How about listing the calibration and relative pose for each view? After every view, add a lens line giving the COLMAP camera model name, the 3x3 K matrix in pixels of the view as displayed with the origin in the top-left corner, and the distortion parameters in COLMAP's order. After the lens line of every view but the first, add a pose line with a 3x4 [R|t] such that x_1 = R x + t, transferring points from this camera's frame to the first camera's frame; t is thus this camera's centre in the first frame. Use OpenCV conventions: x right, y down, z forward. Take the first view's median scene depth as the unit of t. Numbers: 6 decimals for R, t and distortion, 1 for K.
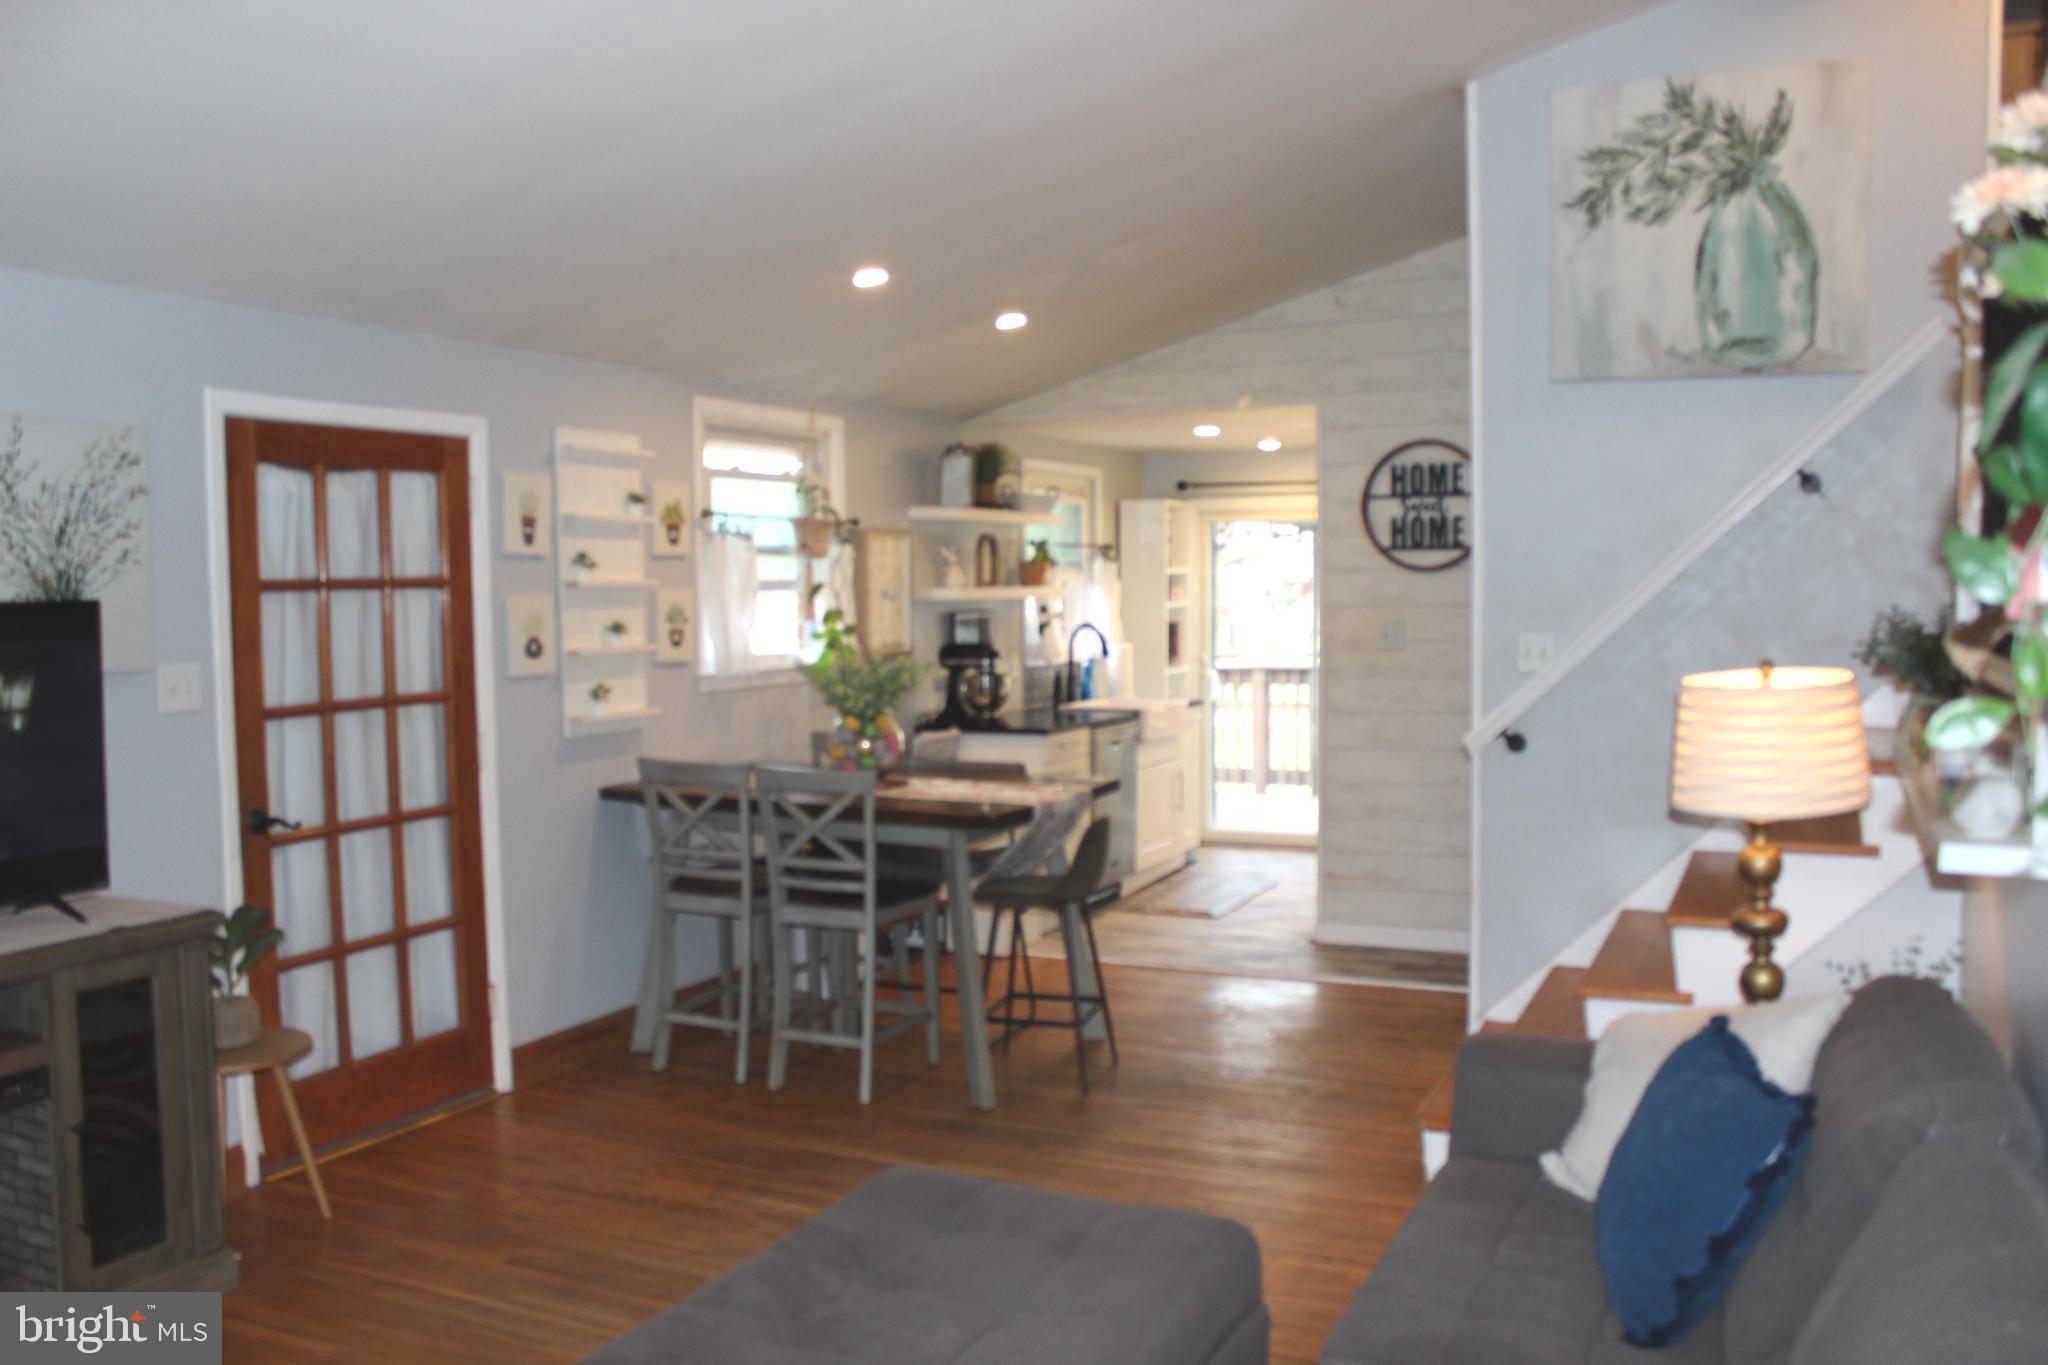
lens RADIAL K [[1785.5, 0, 1071.4], [0, 1785.5, 692.0], [0, 0, 1]] dist [-0.170231, 0.177688]
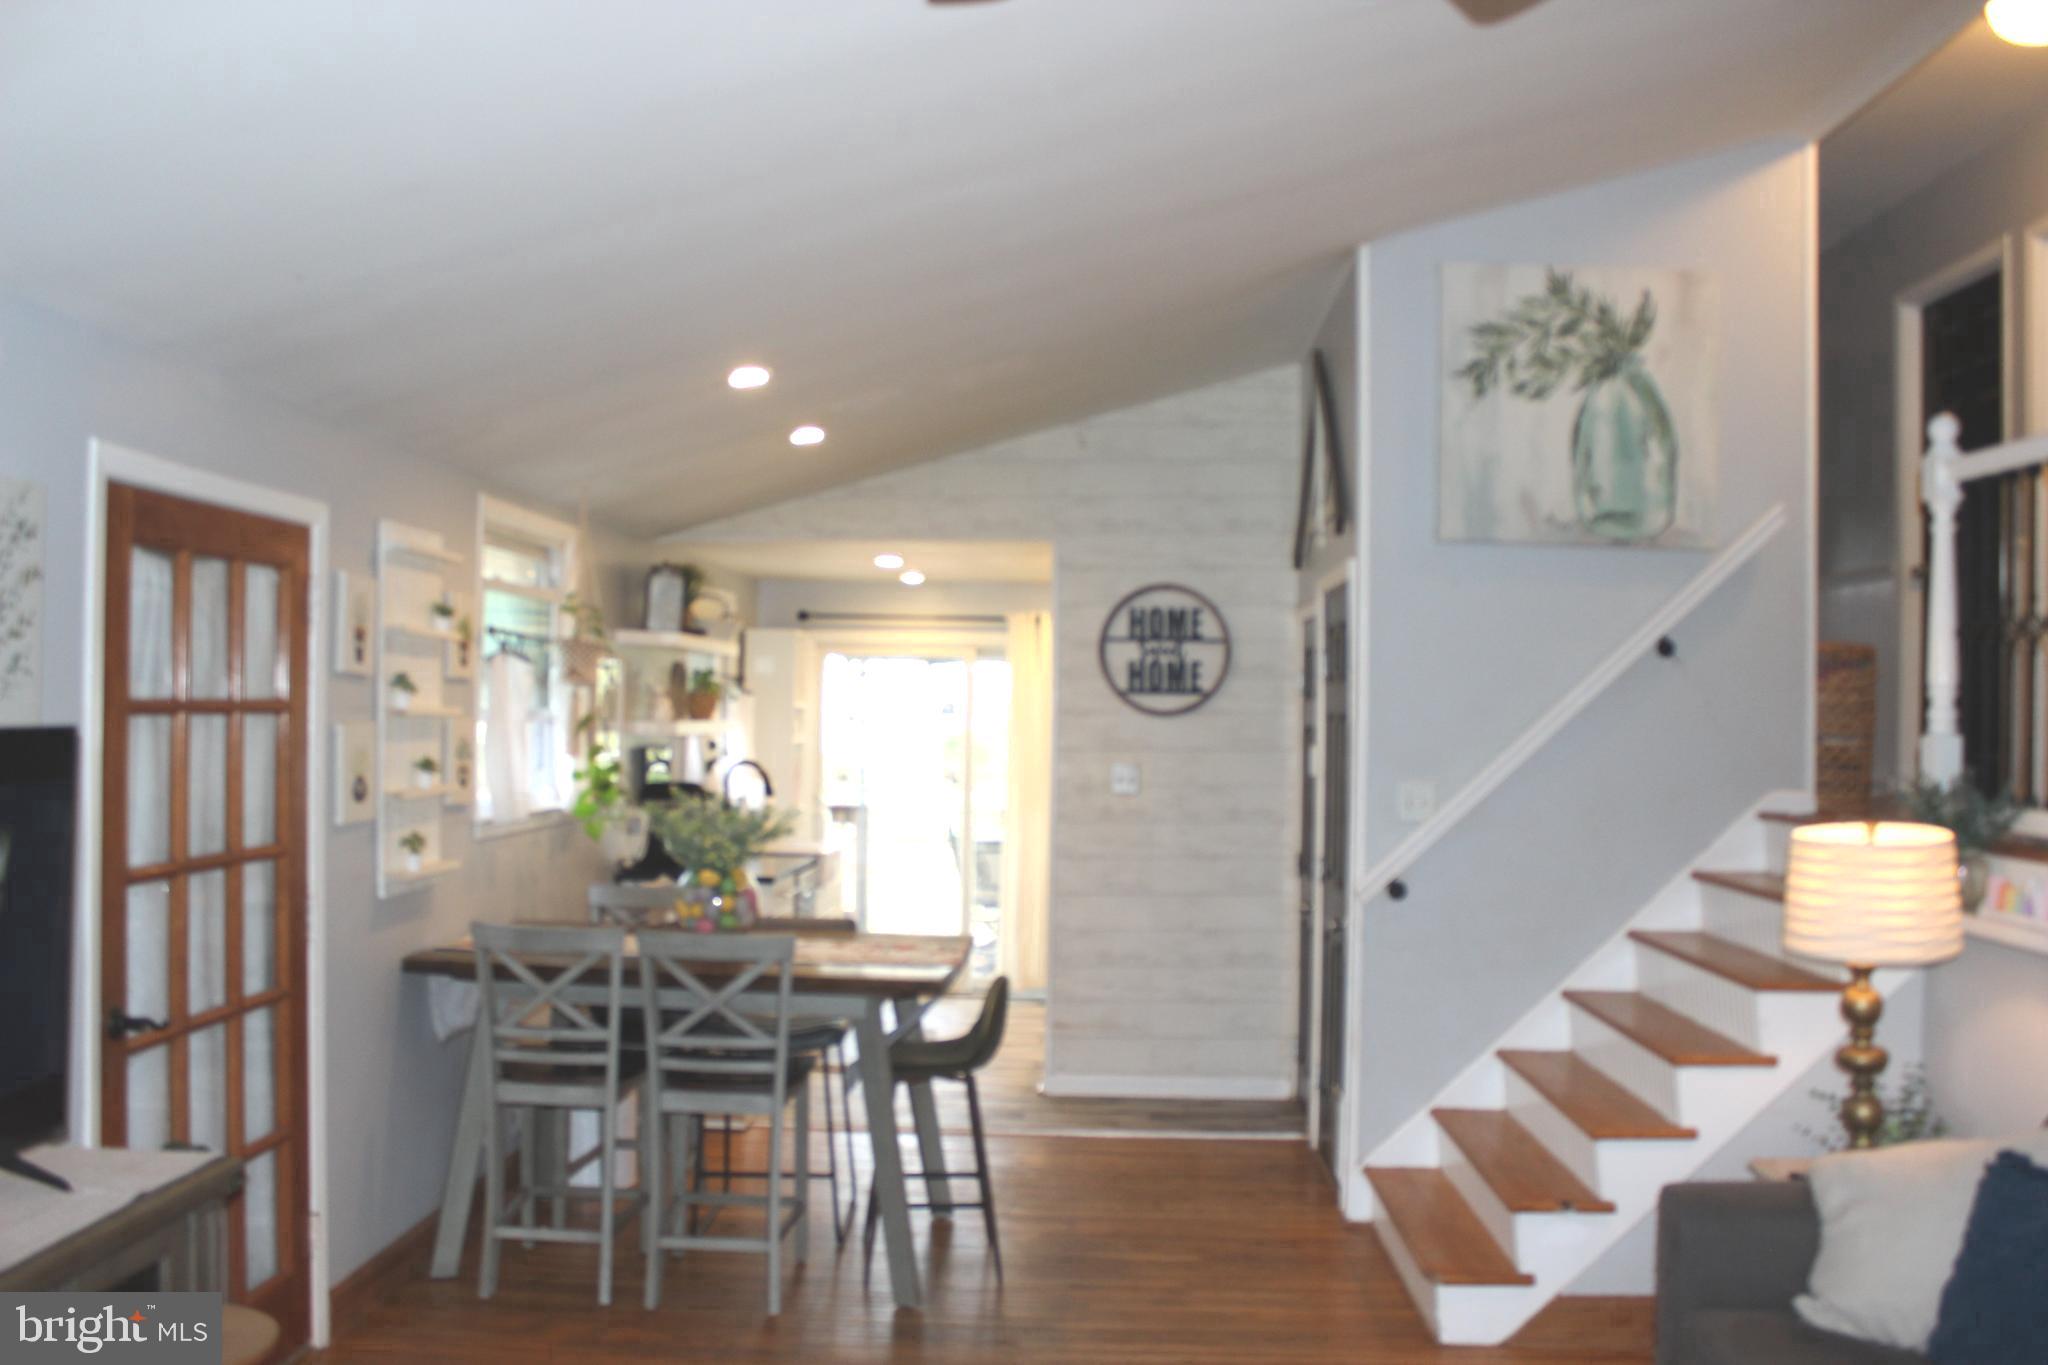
lens RADIAL K [[1785.5, 0, 1071.4], [0, 1785.5, 692.0], [0, 0, 1]] dist [-0.170231, 0.177688]
pose [[0.916676, 0.029136, 0.398568, -0.319855], [-0.000644, 0.997445, -0.071434, -0.012099], [-0.399631, 0.065225, 0.914353, 0.128718]]
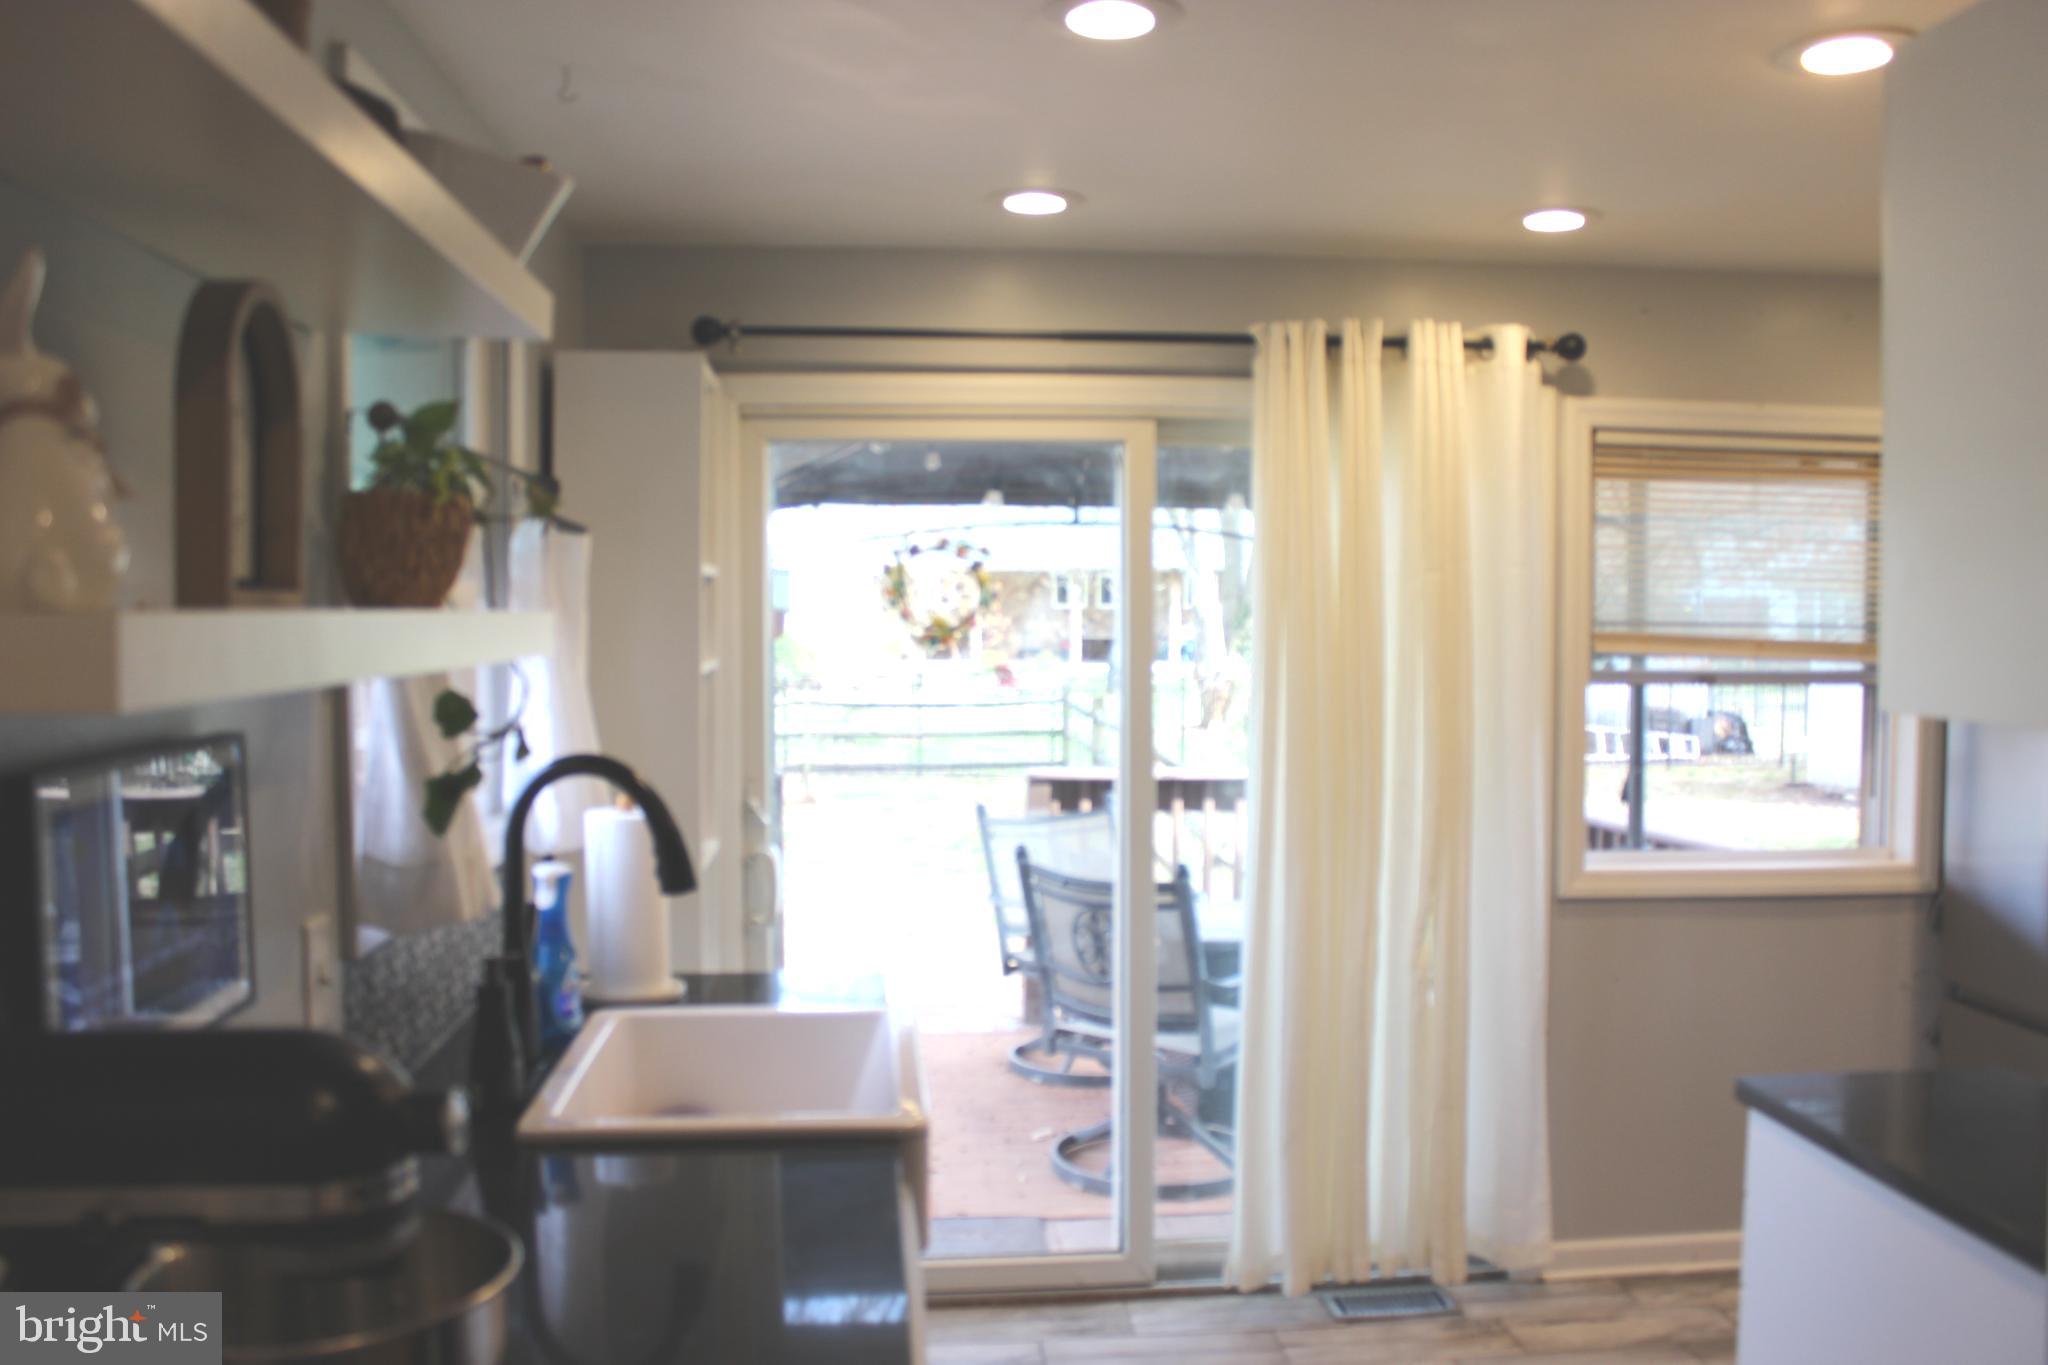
lens RADIAL K [[1785.5, 0, 1071.4], [0, 1785.5, 692.0], [0, 0, 1]] dist [-0.170231, 0.177688]
pose [[0.858960, -0.011870, 0.511905, -0.092345], [0.025140, 0.999503, -0.019008, -0.064645], [-0.511425, 0.029196, 0.858832, 1.169214]]
